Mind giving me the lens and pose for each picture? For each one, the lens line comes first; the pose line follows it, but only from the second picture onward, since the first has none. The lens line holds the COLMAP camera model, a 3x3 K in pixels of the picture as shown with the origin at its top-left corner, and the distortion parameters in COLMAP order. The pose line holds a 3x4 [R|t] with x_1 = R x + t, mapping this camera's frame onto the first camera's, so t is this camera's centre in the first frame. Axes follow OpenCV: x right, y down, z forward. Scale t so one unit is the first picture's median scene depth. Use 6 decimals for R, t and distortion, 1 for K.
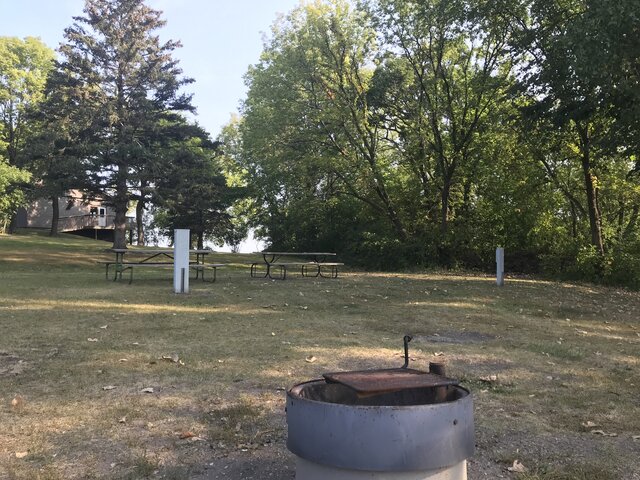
lens RADIAL K [[502.5, 0, 320.0], [0, 502.5, 240.0], [0, 0, 1]] dist [0.002758, -0.003332]
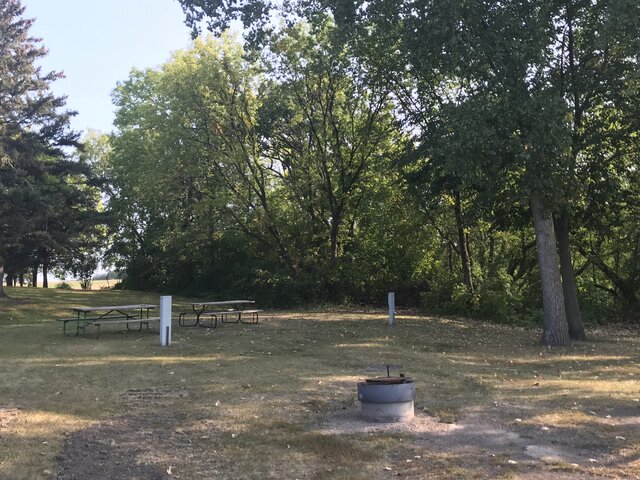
lens RADIAL K [[571.8, 0, 320.0], [0, 571.8, 240.0], [0, 0, 1]] dist [0.075160, -0.001576]
pose [[0.970676, -0.000633, 0.240391, -0.077533], [0.011311, 0.999009, -0.043041, -0.030414], [-0.240126, 0.044498, 0.969721, -0.165128]]
